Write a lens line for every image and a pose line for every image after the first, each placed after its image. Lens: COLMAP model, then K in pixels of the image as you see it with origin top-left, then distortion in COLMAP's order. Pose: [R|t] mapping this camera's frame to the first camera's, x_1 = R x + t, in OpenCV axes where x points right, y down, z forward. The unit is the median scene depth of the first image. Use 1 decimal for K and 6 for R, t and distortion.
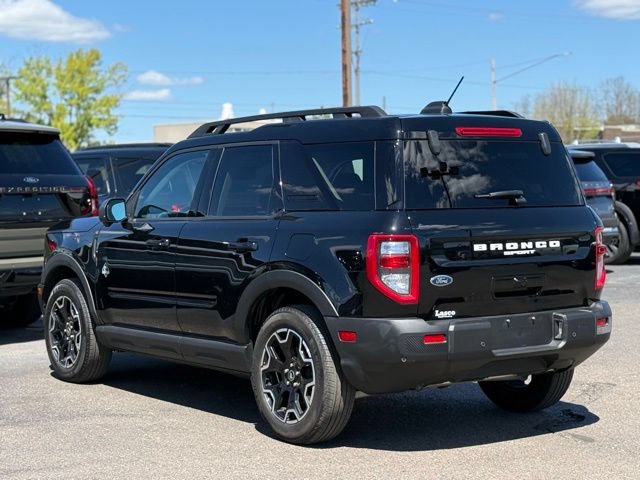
lens RADIAL K [[1265.4, 0, 320.0], [0, 1265.4, 240.0], [0, 0, 1]] dist [0.131079, 0.230371]
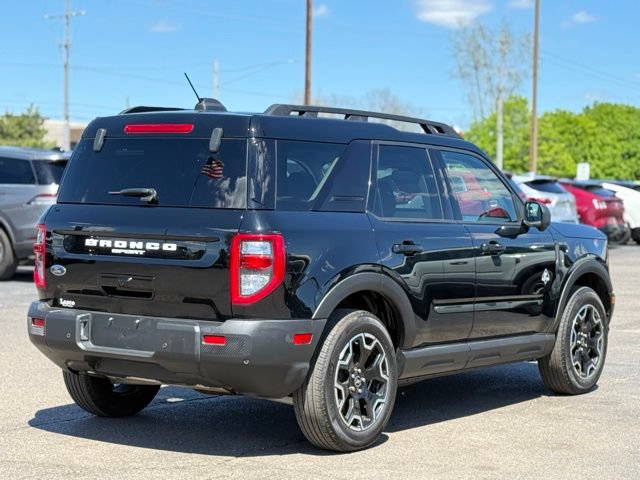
lens RADIAL K [[1410.7, 0, 320.0], [0, 1410.7, 240.0], [0, 0, 1]] dist [0.085632, 0.377998]
pose [[0.327237, 0.048299, -0.943707, 1.217258], [-0.063724, 0.997547, 0.028957, -0.039519], [0.942791, 0.050661, 0.329512, 0.769729]]
